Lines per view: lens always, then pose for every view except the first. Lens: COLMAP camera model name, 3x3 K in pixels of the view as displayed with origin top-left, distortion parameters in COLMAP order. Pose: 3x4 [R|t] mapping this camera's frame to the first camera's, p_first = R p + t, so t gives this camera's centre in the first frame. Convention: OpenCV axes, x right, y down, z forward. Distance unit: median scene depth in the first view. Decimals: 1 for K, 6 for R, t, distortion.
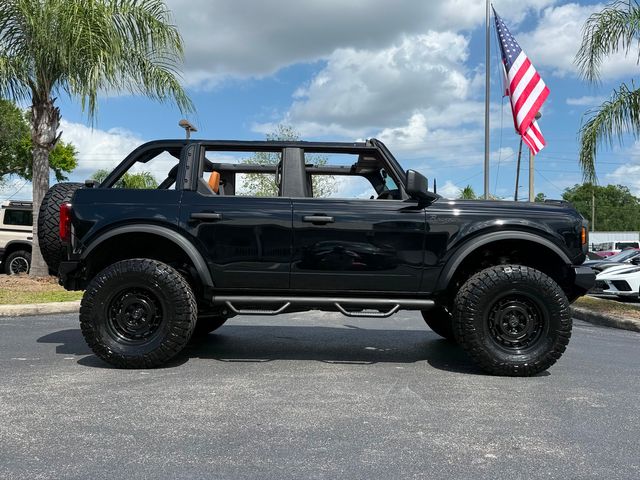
lens RADIAL K [[580.7, 0, 319.9], [0, 580.7, 213.9], [0, 0, 1]] dist [0.132471, -0.256862]
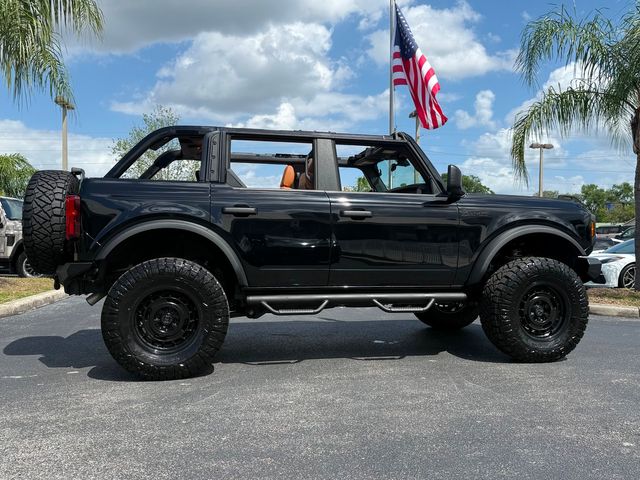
lens RADIAL K [[577.3, 0, 318.6], [0, 577.3, 213.1], [0, 0, 1]] dist [0.125405, -0.215668]
pose [[0.971681, -0.001043, 0.236292, -0.259304], [-0.004163, 0.999759, 0.021532, -0.011089], [-0.236258, -0.021906, 0.971443, 0.066899]]
